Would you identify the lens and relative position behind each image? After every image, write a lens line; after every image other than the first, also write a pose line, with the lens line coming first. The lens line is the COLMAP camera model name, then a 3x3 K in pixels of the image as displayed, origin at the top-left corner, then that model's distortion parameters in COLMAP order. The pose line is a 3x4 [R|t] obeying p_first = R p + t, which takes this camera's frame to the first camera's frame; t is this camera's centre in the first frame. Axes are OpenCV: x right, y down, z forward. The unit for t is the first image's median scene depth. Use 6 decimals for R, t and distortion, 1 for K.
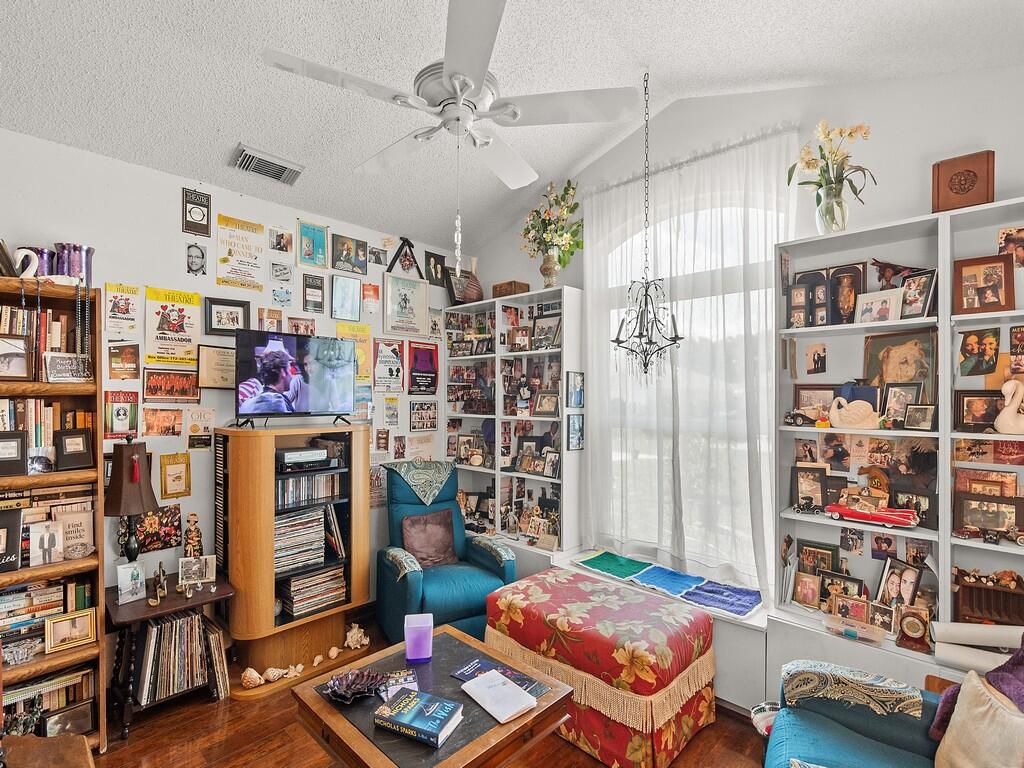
lens RADIAL K [[491.4, 0, 484.0], [0, 491.4, 398.4], [0, 0, 1]] dist [-0.008212, -0.000289]
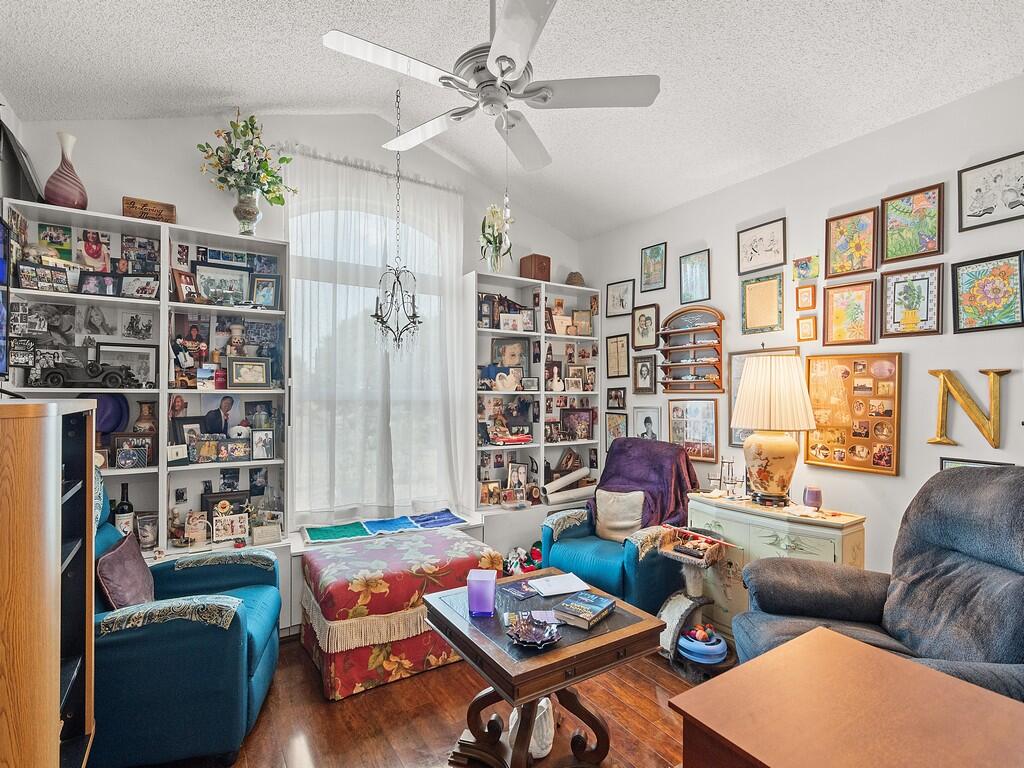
lens RADIAL K [[491.4, 0, 508.8], [0, 491.4, 389.8], [0, 0, 1]] dist [-0.008212, -0.000289]
pose [[0.220063, 0.004059, 0.975477, -0.794562], [-0.004391, 0.999985, -0.003171, 0.052680], [-0.975476, -0.003585, 0.220078, 0.519817]]
